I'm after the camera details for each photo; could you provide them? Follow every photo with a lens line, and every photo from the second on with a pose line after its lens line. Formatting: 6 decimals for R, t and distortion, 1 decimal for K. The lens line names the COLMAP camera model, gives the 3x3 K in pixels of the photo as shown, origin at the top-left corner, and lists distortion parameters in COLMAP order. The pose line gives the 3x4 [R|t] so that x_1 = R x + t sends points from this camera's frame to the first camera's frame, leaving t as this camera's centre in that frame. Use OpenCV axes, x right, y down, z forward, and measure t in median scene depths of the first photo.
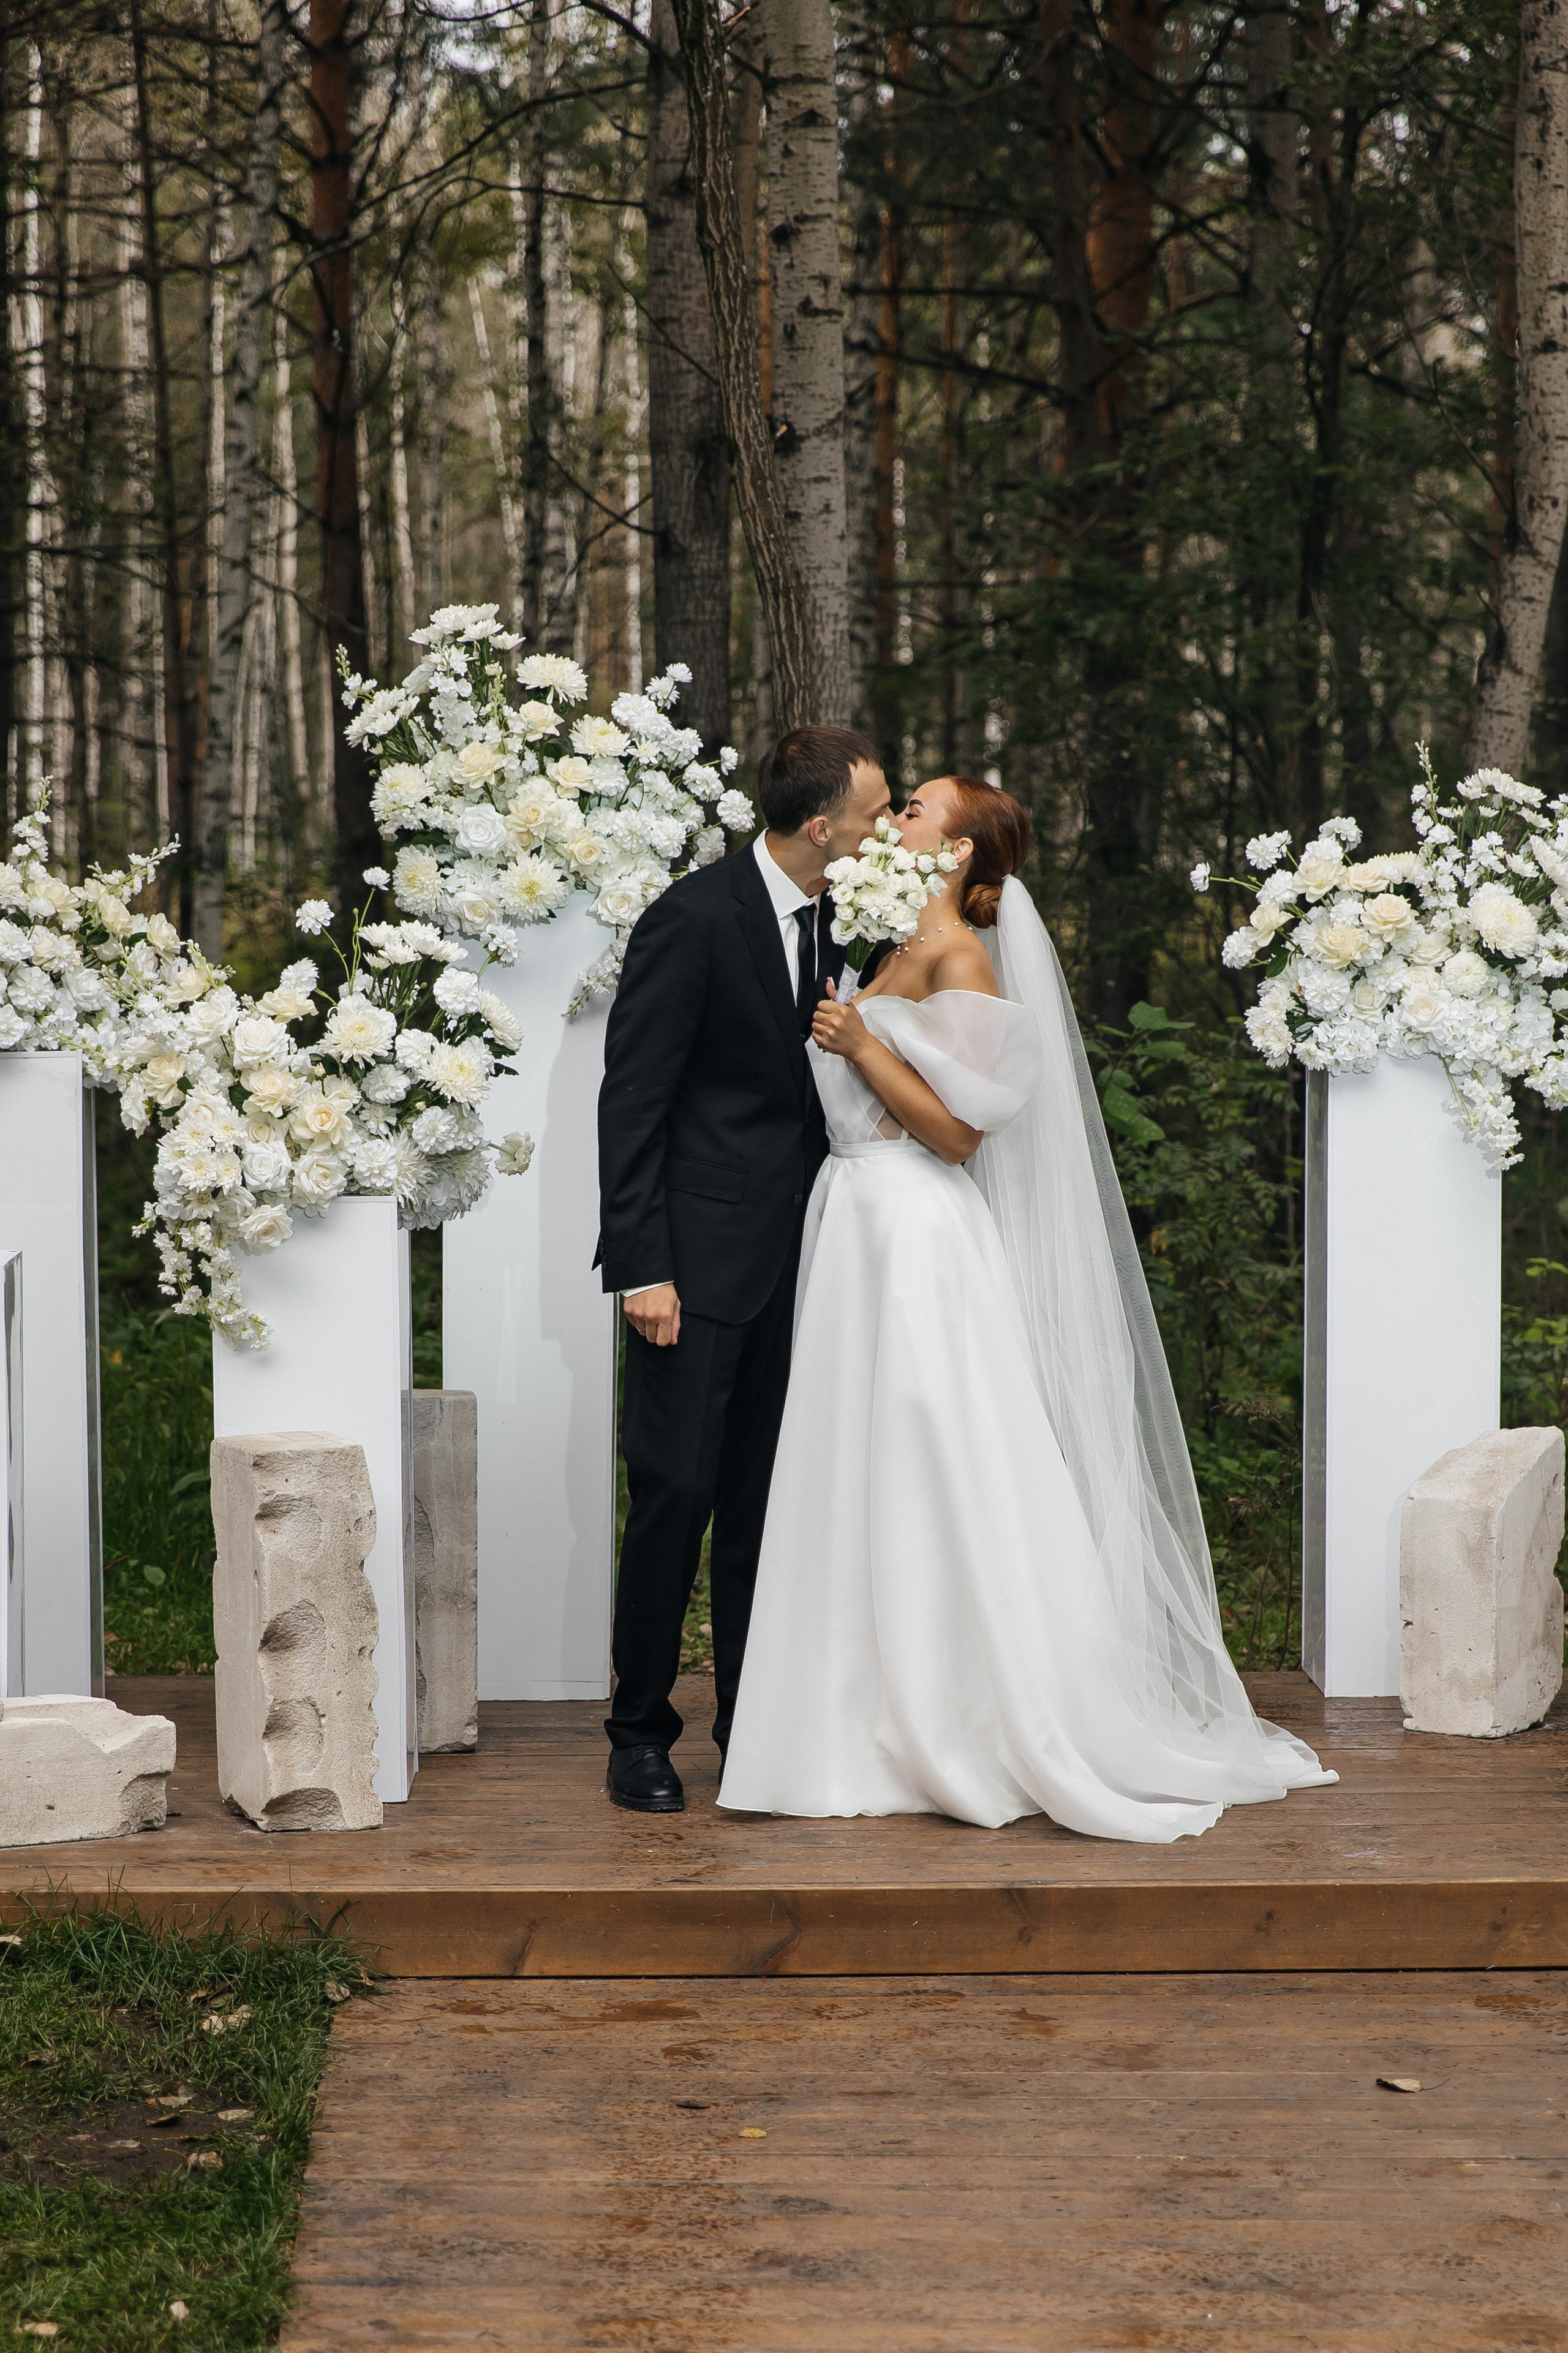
lens RADIAL K [[5159.3, 0, 785.8], [0, 5159.3, 1359.3], [0, 0, 1]] dist [-0.002938, 0.009880]
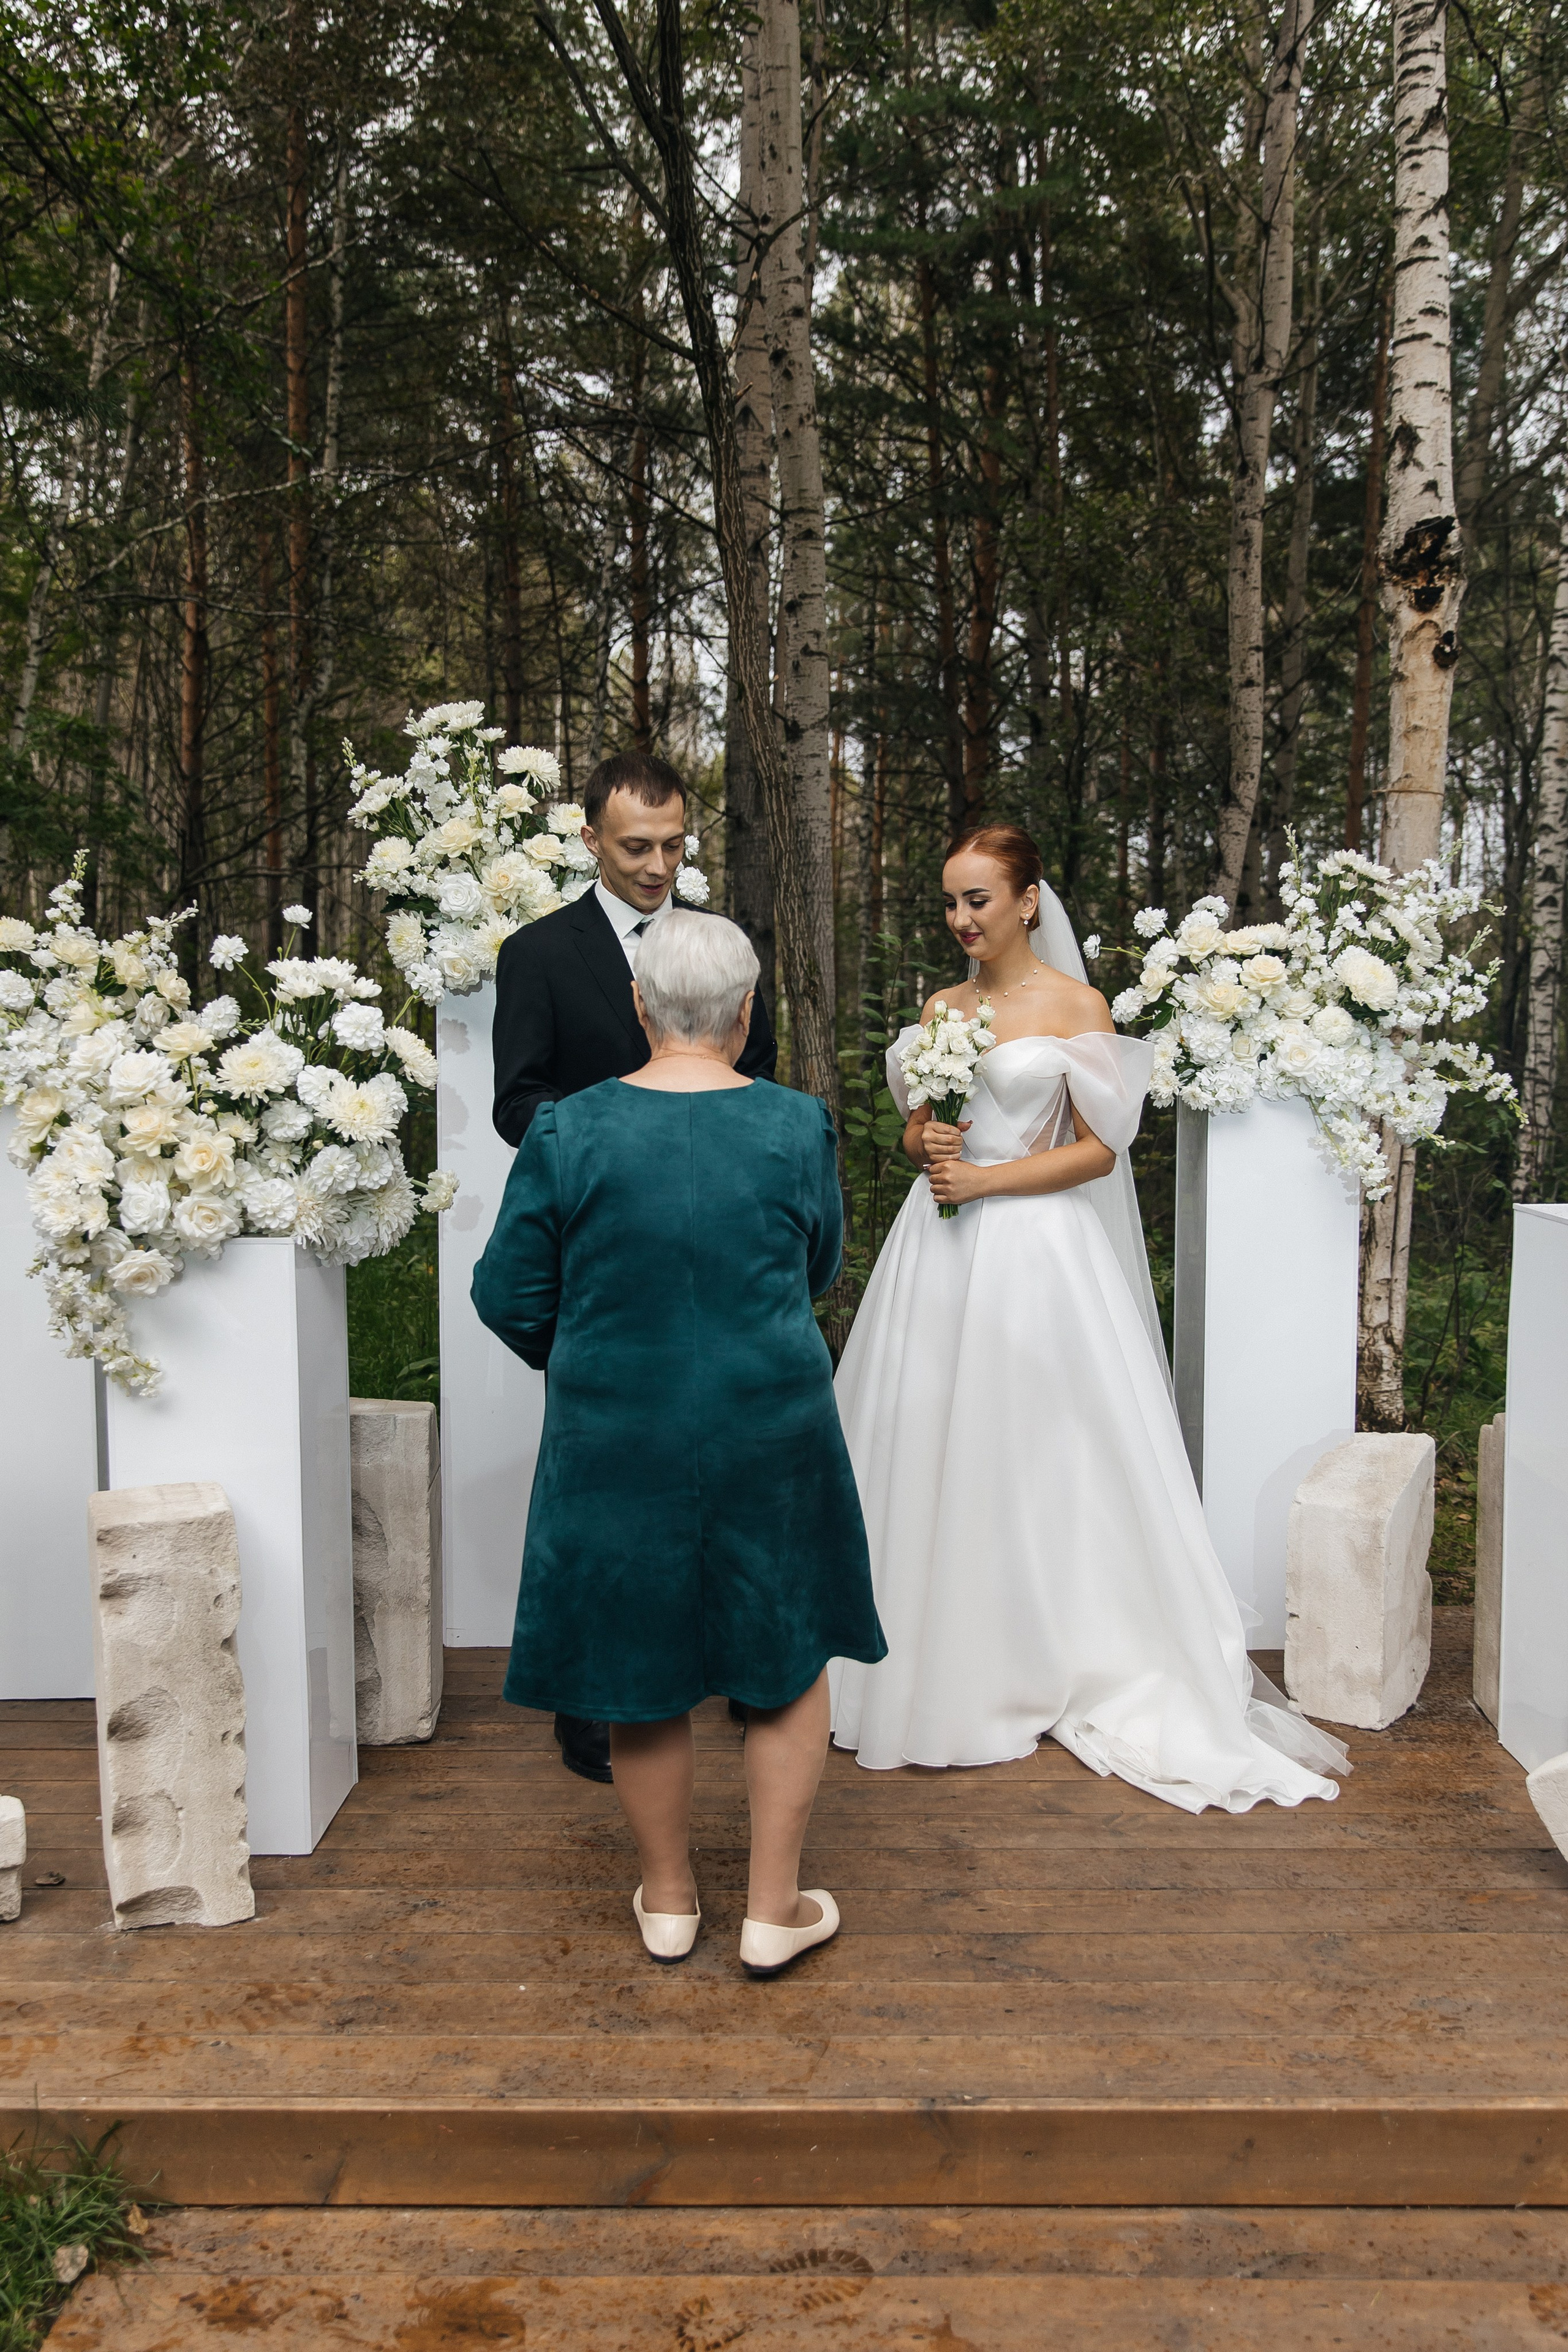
lens RADIAL K [[1884.1, 0, 774.6], [0, 1884.1, 1194.0], [0, 0, 1]] dist [0.022295, -0.000079]
pose [[0.999329, 0.003639, -0.036453, 0.024617], [-0.004107, 0.999910, -0.012752, -0.032171], [0.036403, 0.012893, 0.999254, 0.586782]]
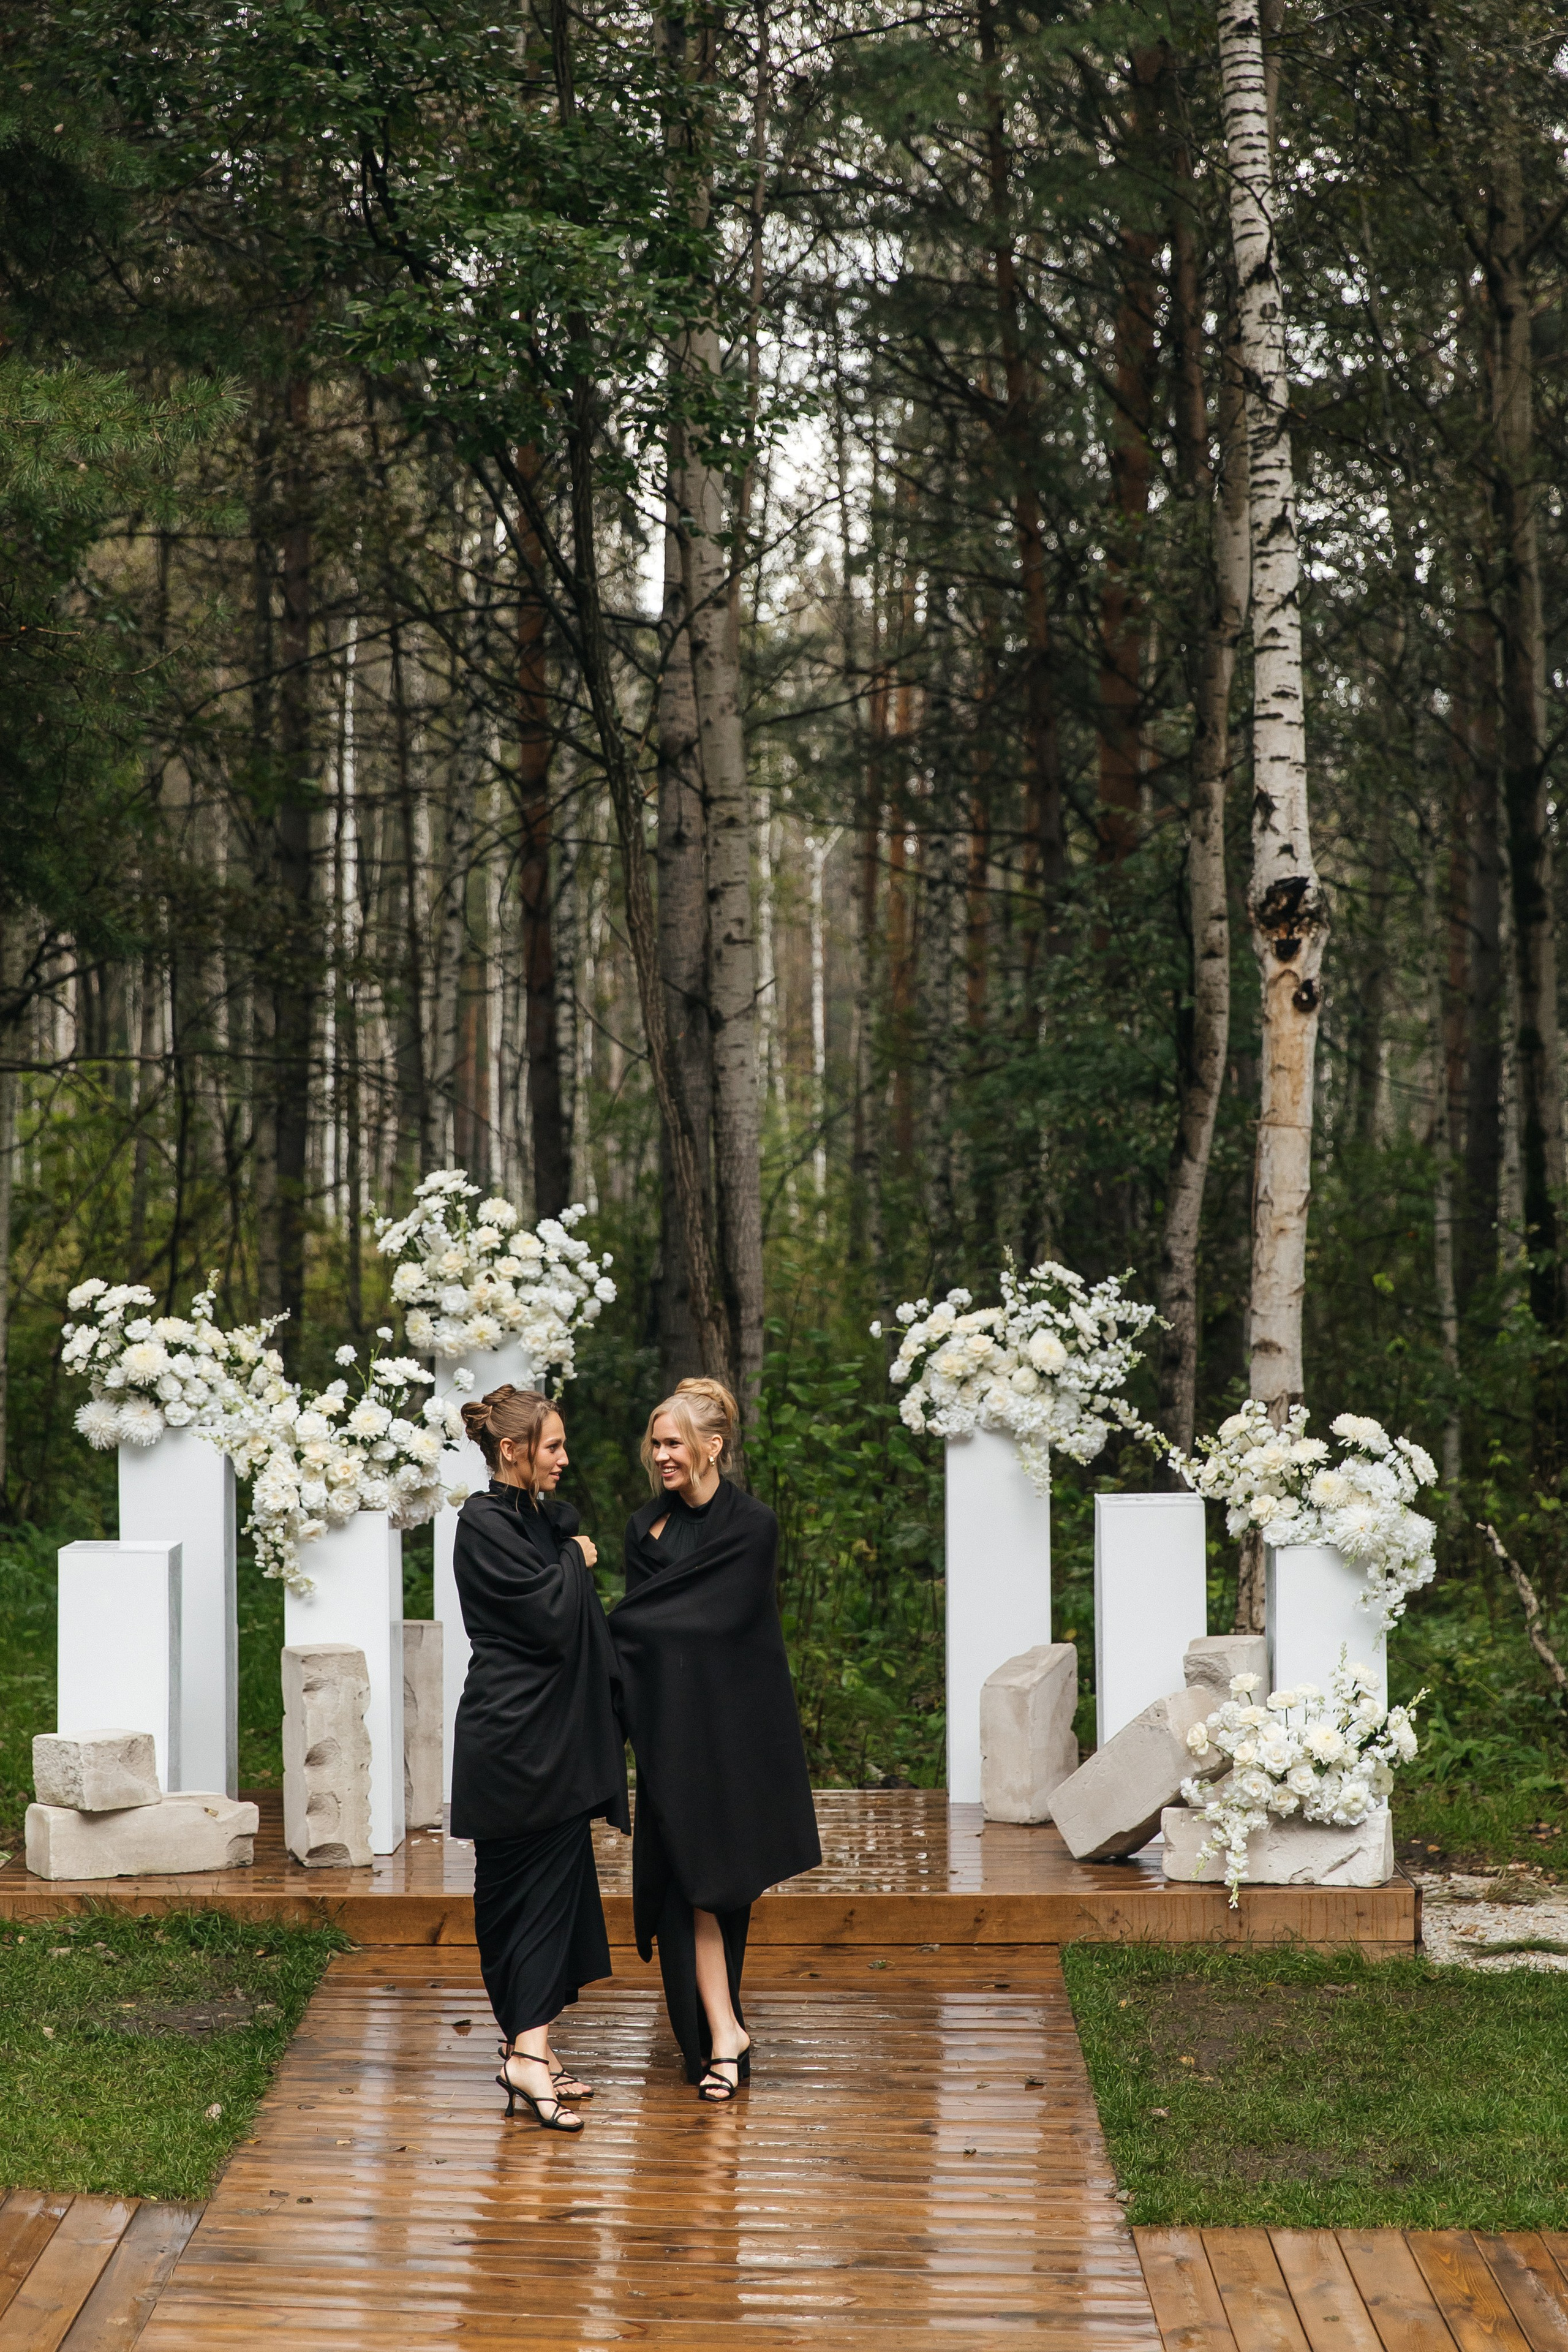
lens RADIAL K [[4185.6, 0, 736.8], [0, 4185.6, 1187.4], [0, 0, 1]] dist [0.015776, -0.119280]
pose [[0.998517, -0.002688, -0.054381, 0.113106], [-0.002659, 0.995181, -0.098015, -0.001563], [0.054382, 0.098014, 0.993698, -0.407729]]
